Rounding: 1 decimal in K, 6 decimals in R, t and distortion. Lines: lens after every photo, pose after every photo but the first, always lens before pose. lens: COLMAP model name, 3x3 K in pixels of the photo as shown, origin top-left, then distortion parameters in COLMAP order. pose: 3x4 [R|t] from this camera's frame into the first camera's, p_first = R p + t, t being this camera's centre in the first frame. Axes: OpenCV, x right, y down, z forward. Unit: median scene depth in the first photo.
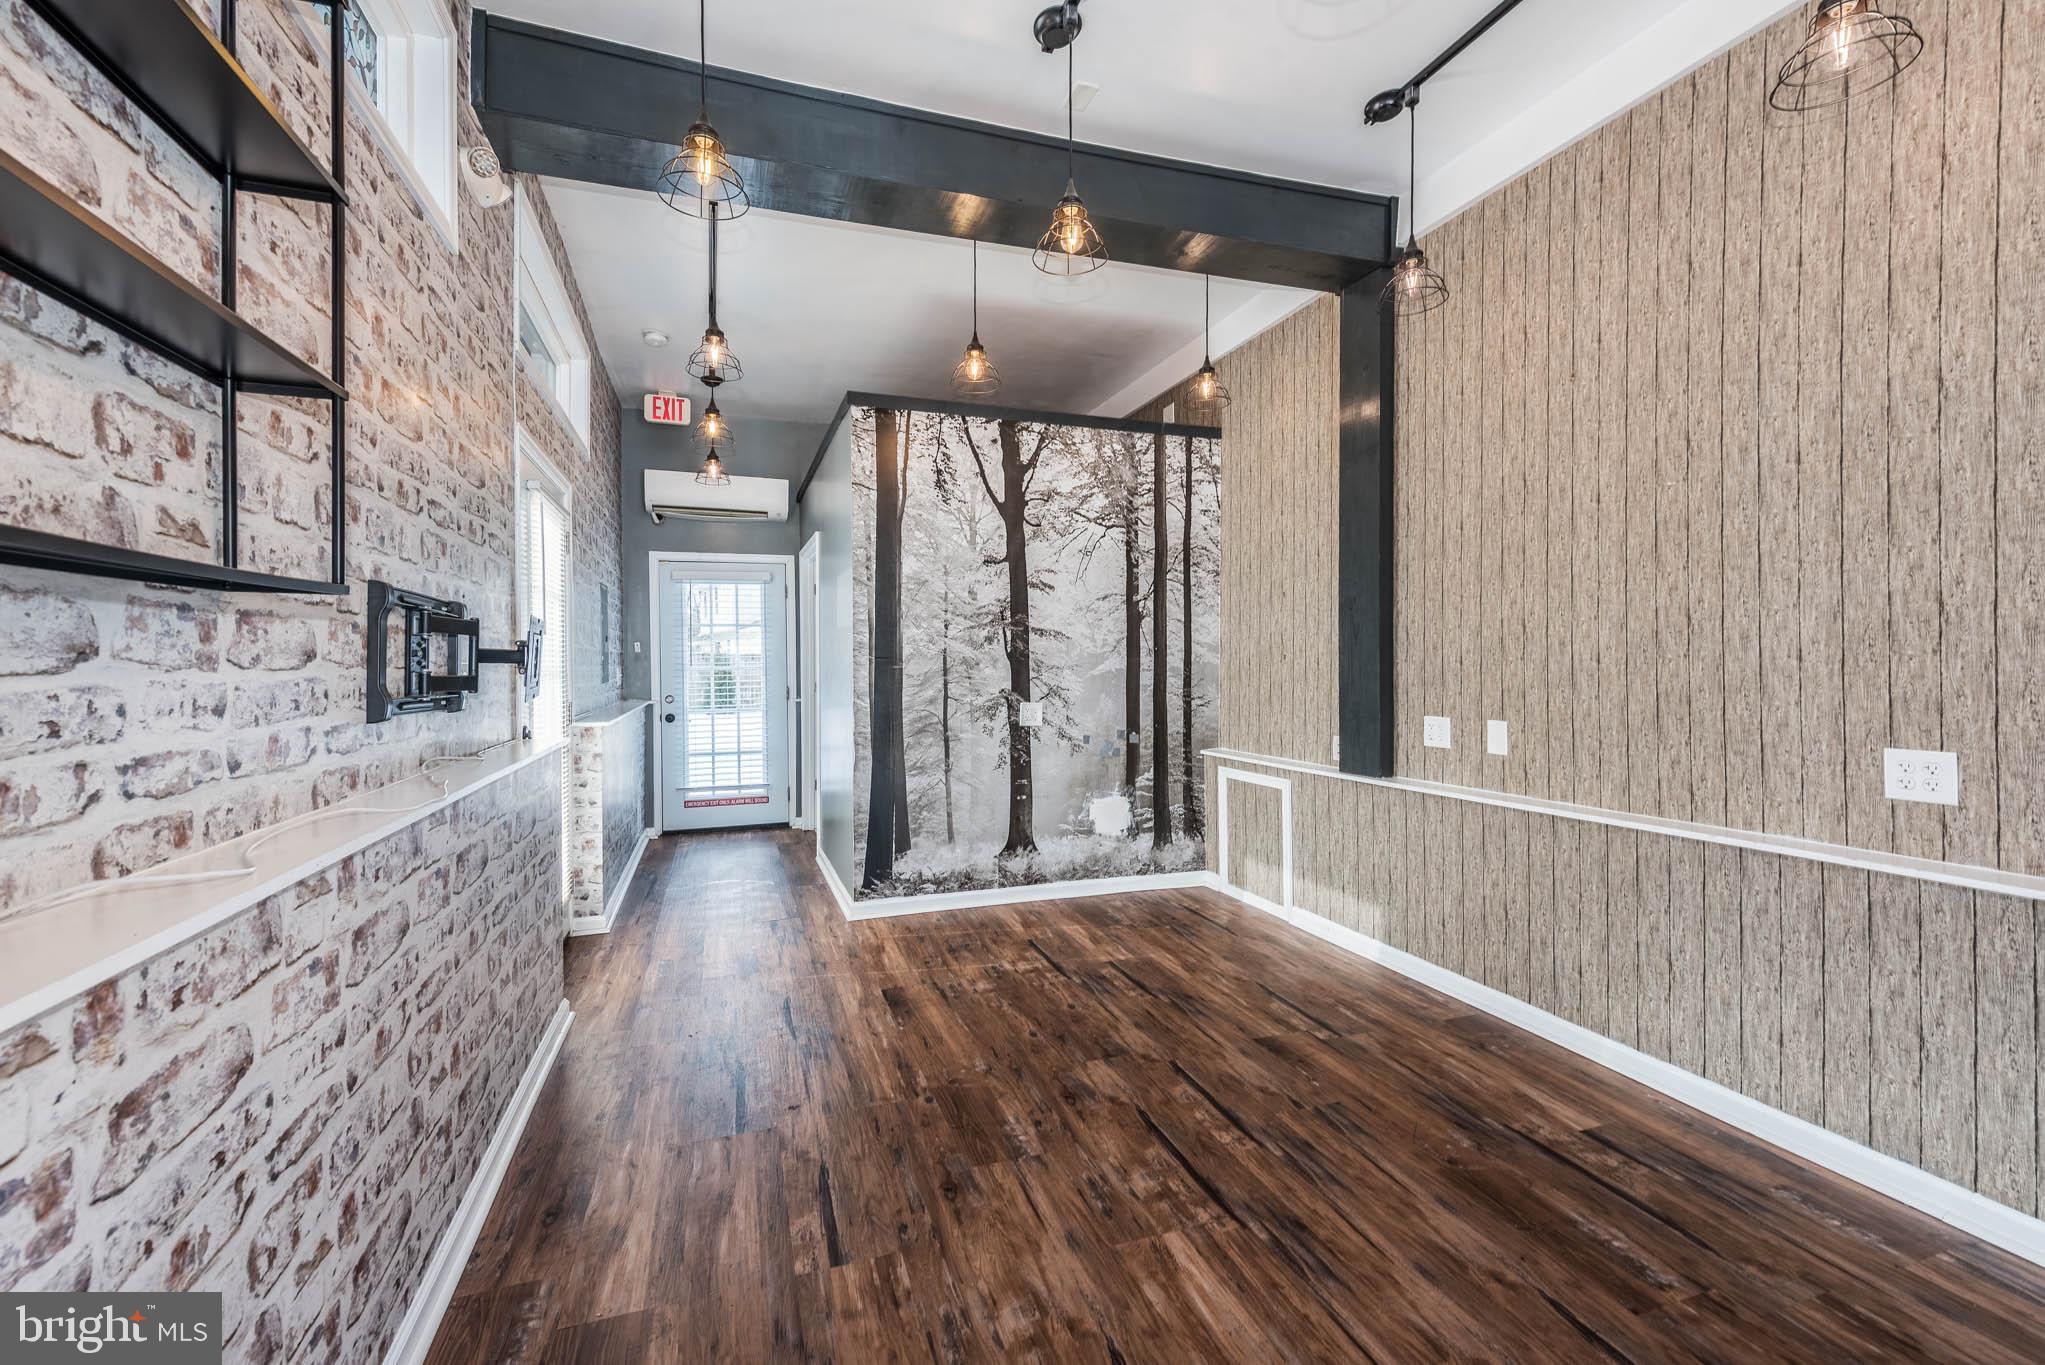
lens RADIAL K [[854.6, 0, 1020.2], [0, 854.6, 656.6], [0, 0, 1]] dist [0.018537, -0.004684]
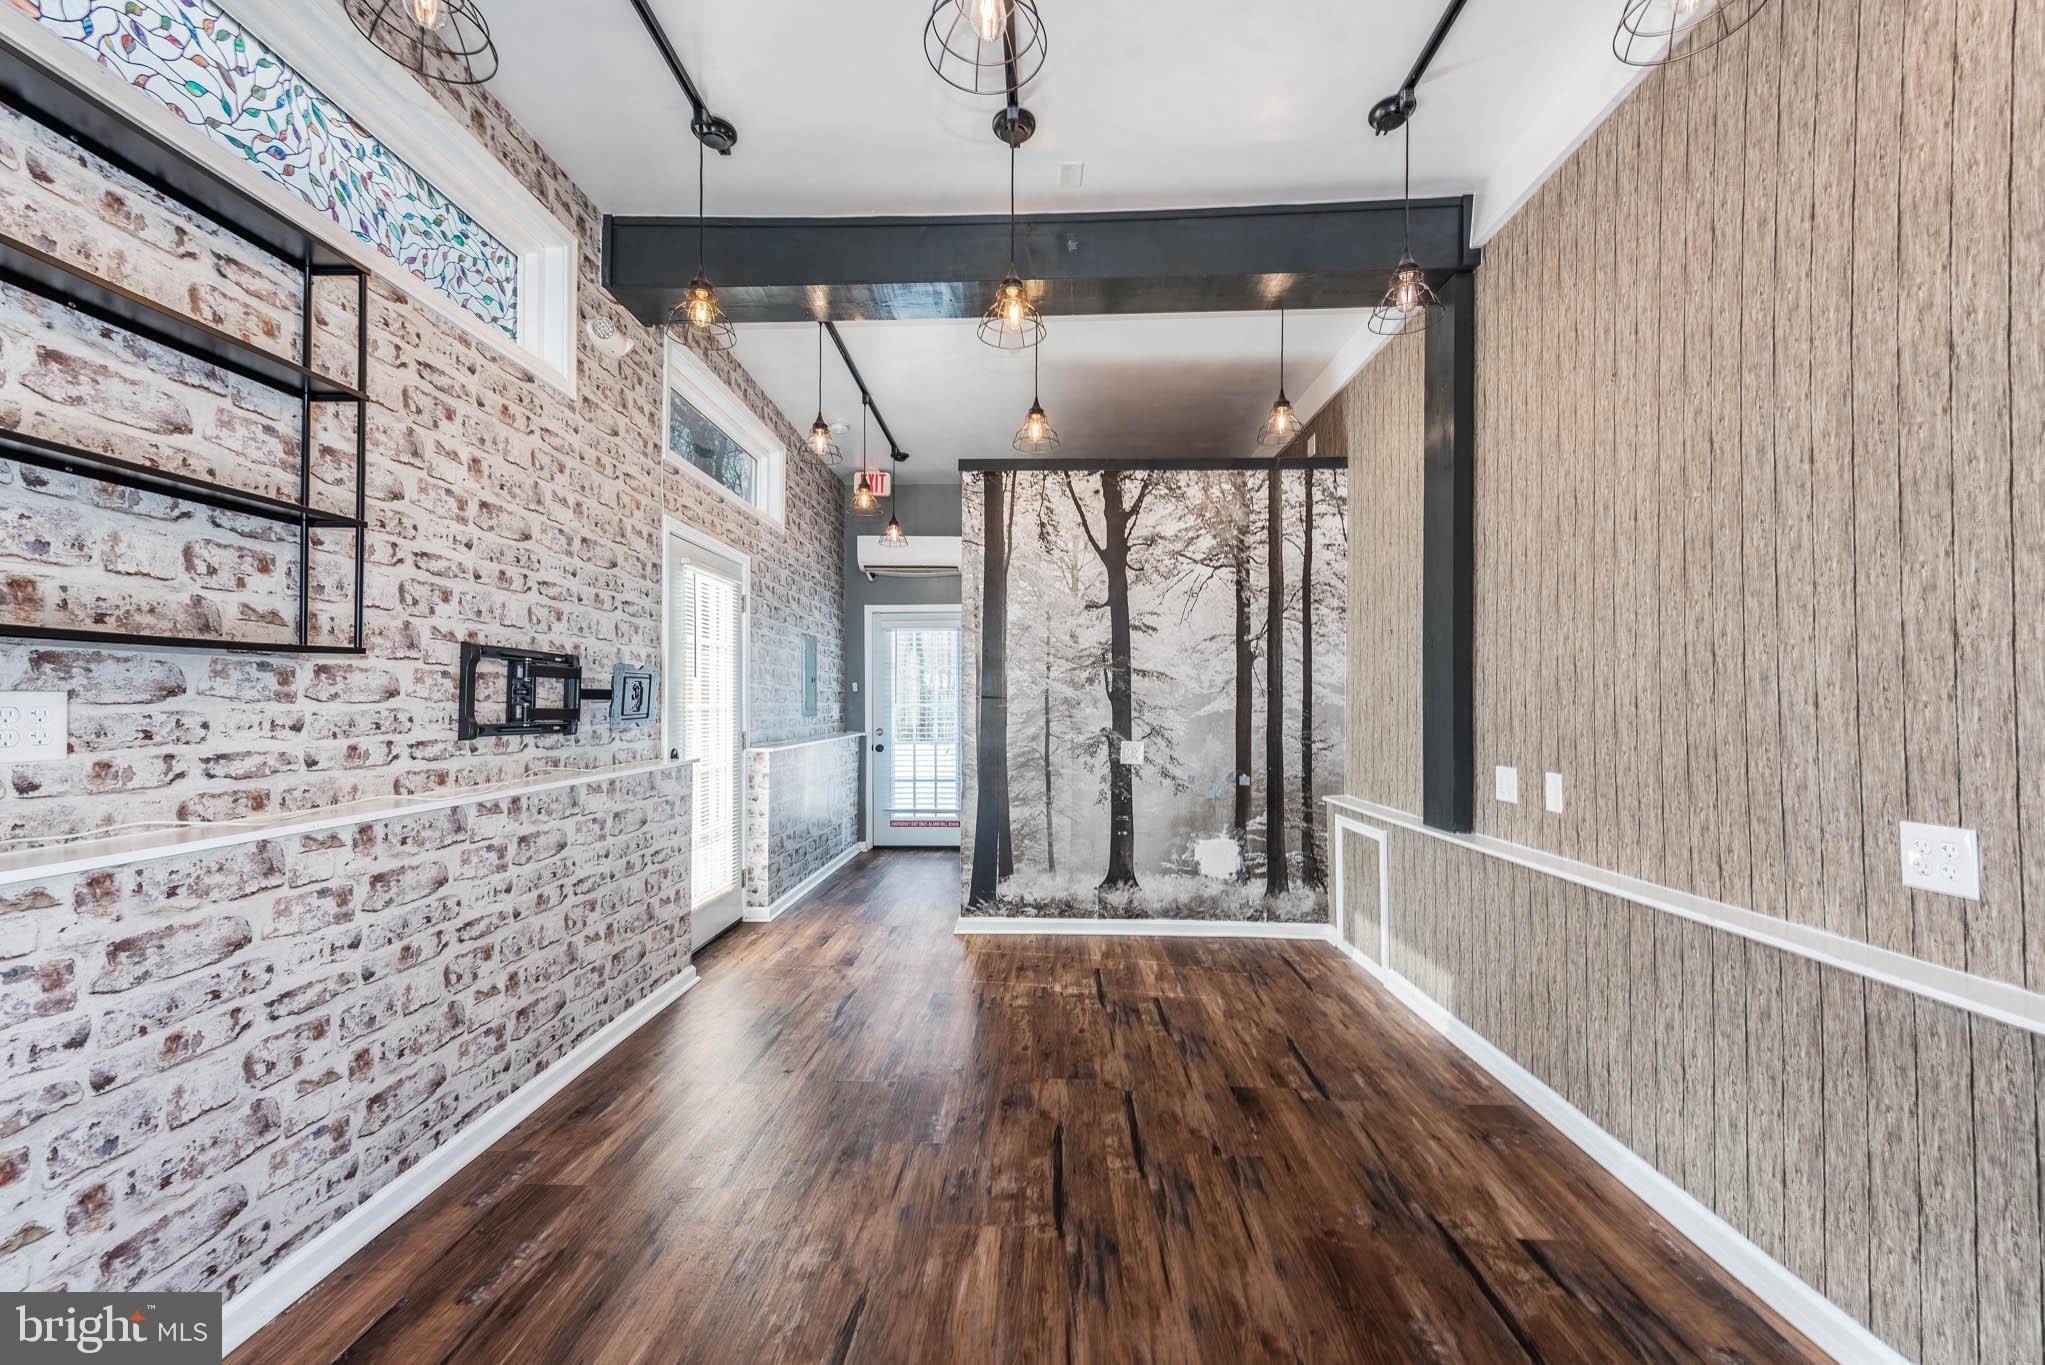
lens RADIAL K [[844.0, 0, 1022.5], [0, 844.0, 682.5], [0, 0, 1]] dist [0.016508, -0.003230]
pose [[0.935745, -0.000171, -0.352676, 0.264615], [-0.005464, 0.999873, -0.014982, -0.001397], [0.352634, 0.015947, 0.935626, -0.000749]]
